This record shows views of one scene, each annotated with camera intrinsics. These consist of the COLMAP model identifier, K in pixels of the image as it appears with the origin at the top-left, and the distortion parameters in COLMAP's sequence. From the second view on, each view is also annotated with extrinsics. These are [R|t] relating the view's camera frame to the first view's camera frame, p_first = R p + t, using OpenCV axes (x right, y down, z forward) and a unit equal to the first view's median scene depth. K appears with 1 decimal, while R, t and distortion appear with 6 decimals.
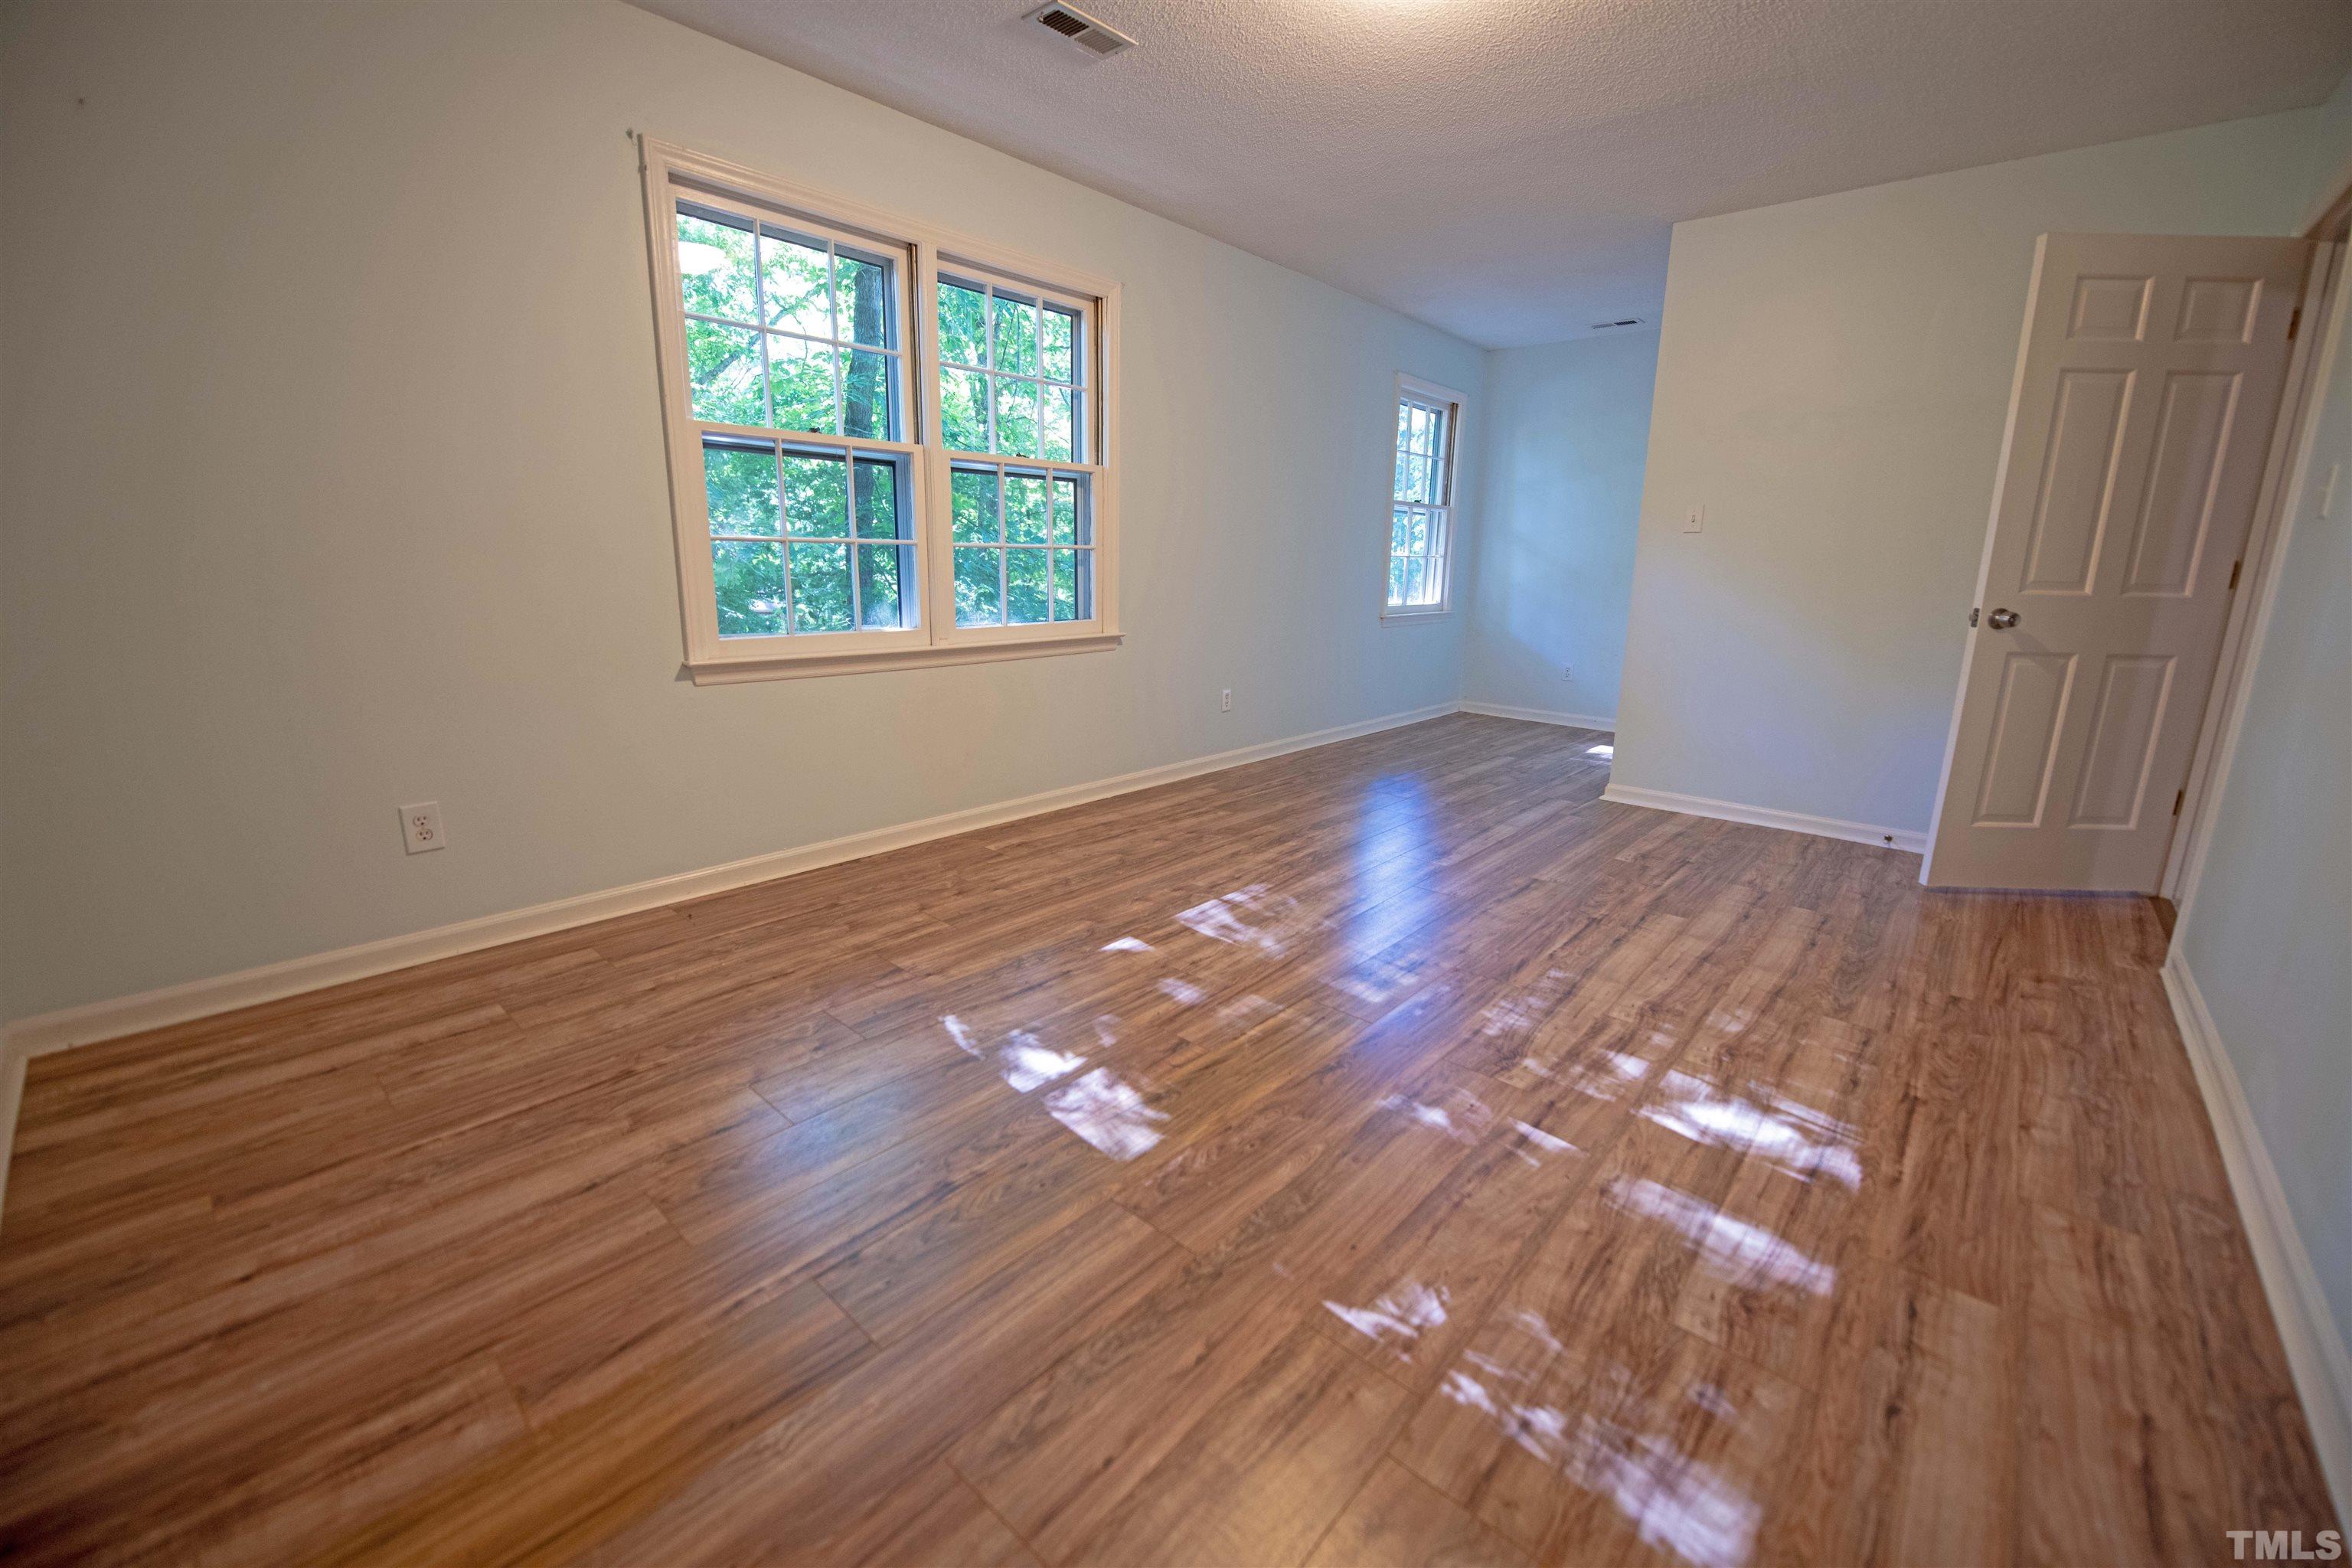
lens RADIAL K [[941.1, 0, 1187.6], [0, 941.1, 774.8], [0, 0, 1]] dist [-0.017856, -0.002010]
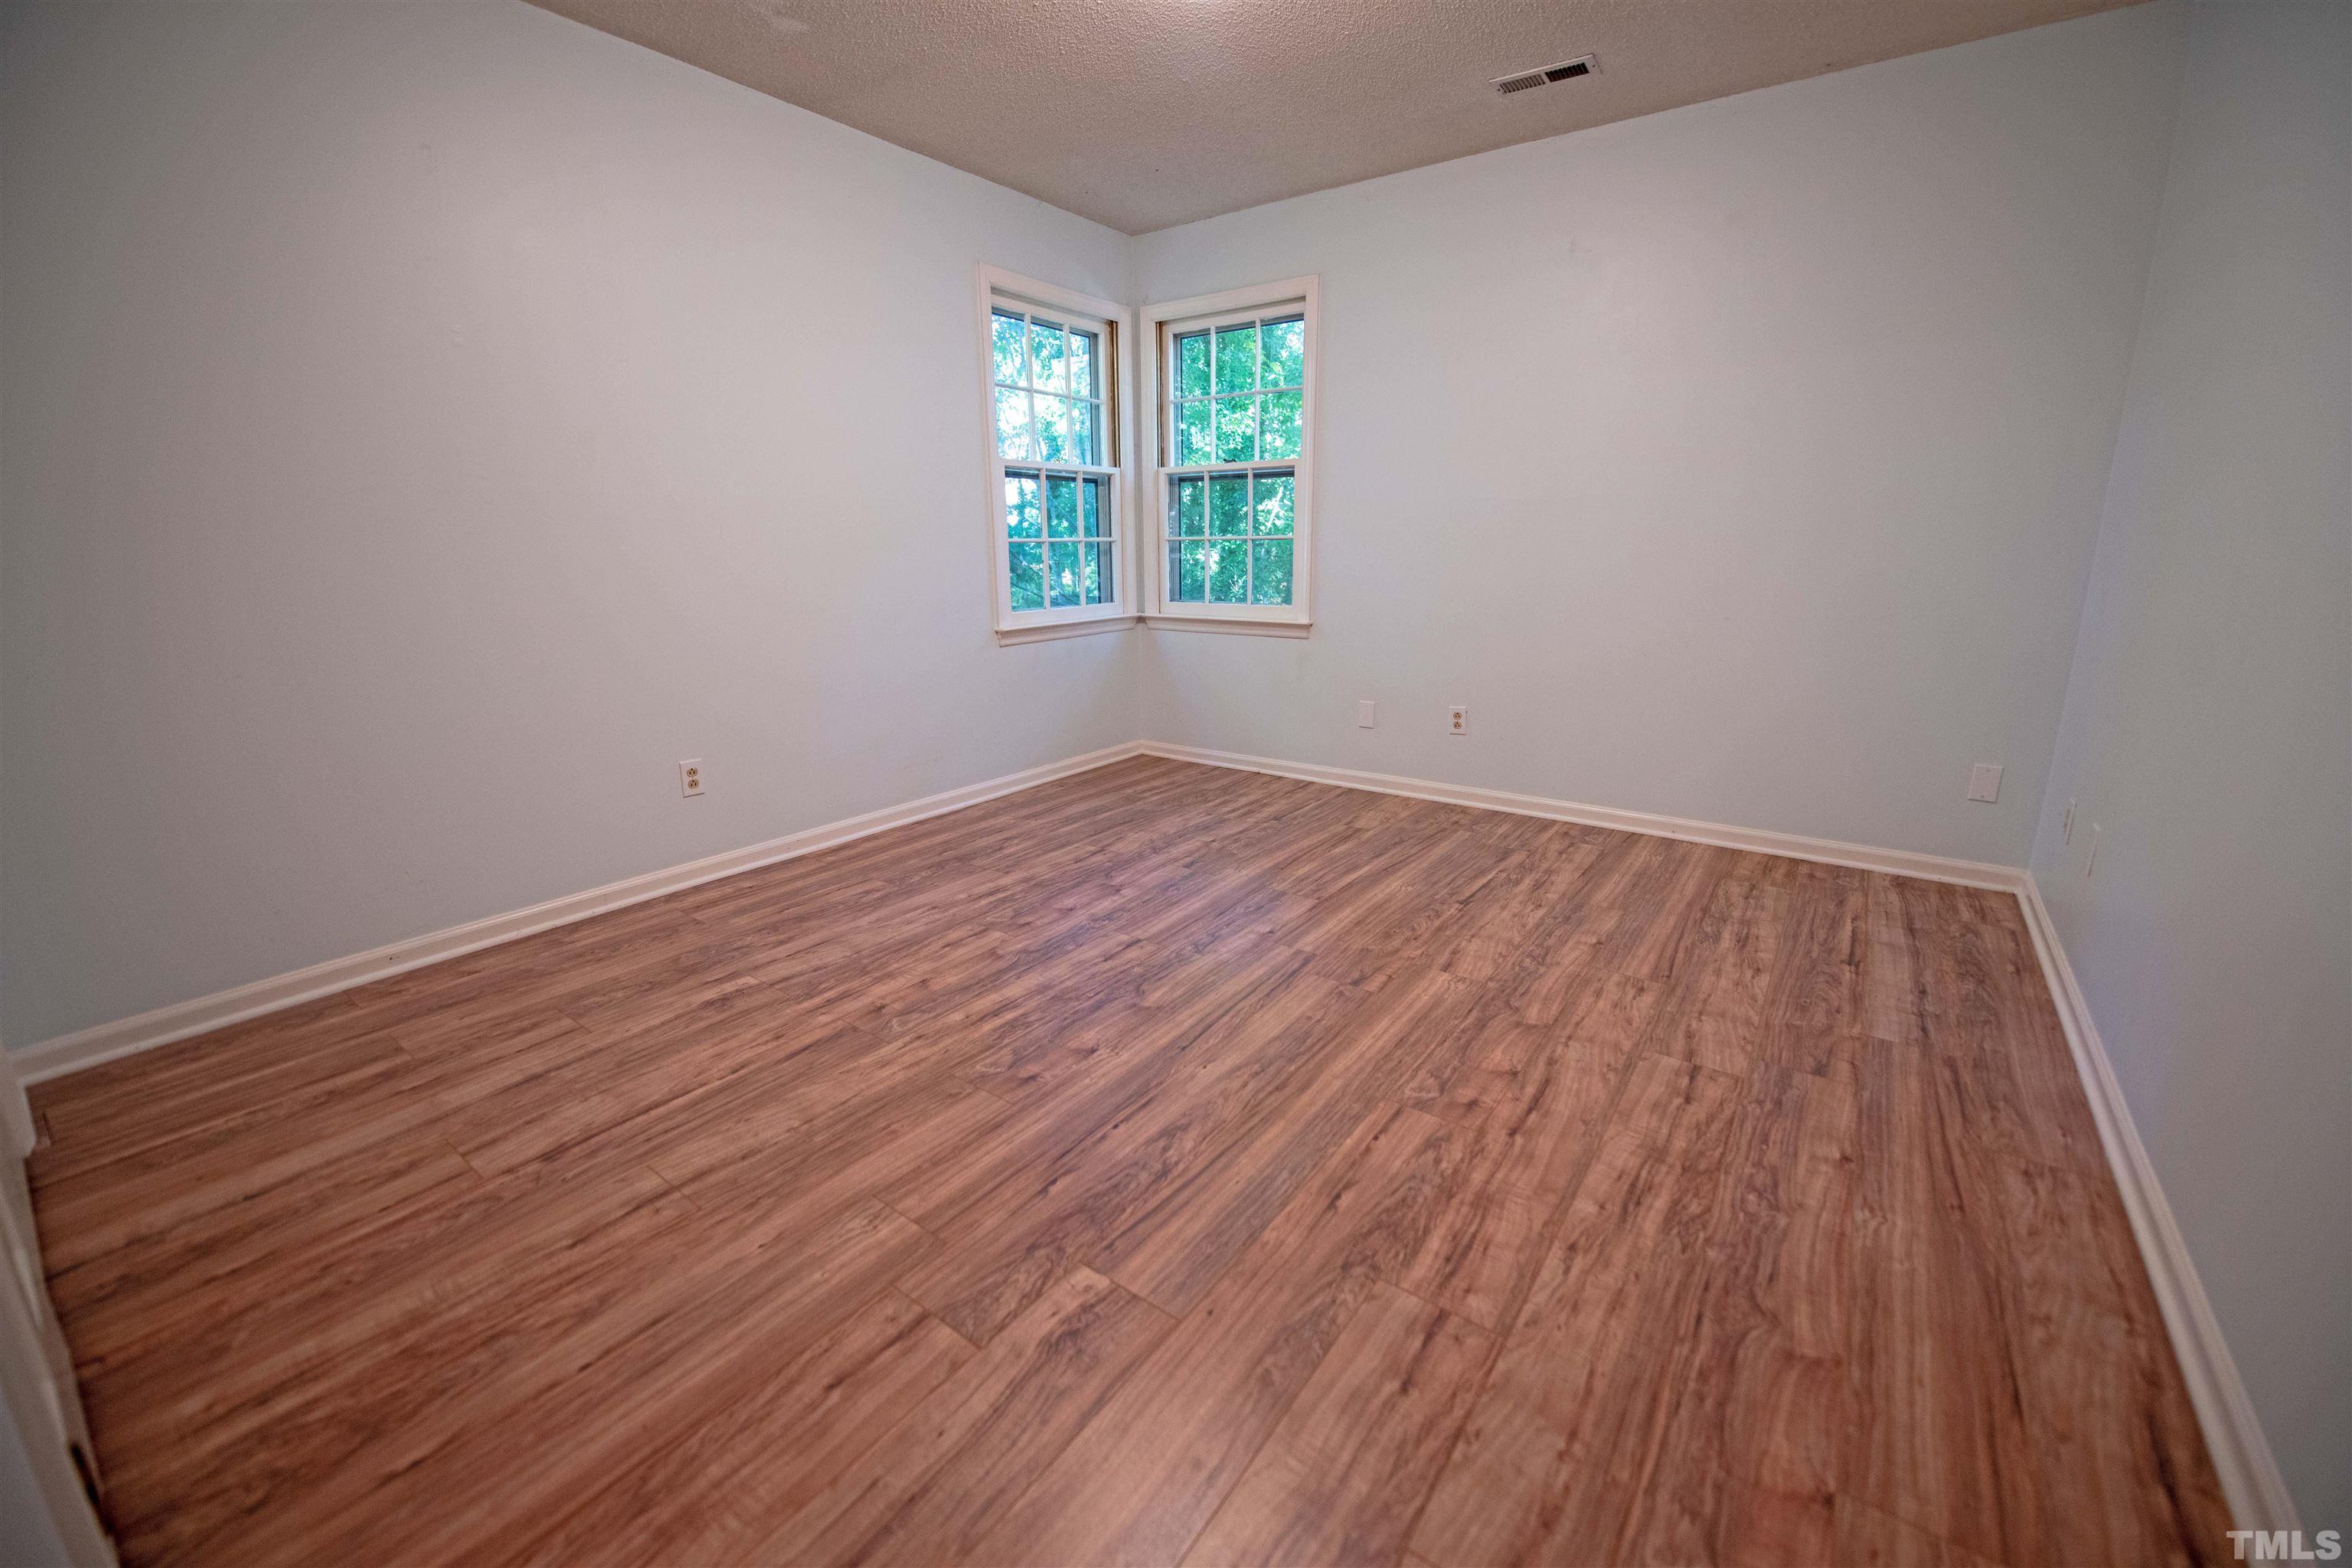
lens RADIAL K [[941.1, 0, 1163.6], [0, 941.1, 792.9], [0, 0, 1]] dist [-0.017856, -0.002010]
pose [[0.995585, -0.050899, 0.078871, -0.157510], [0.048636, 0.998355, 0.030355, 0.038362], [-0.080286, -0.026385, 0.996423, -0.174892]]
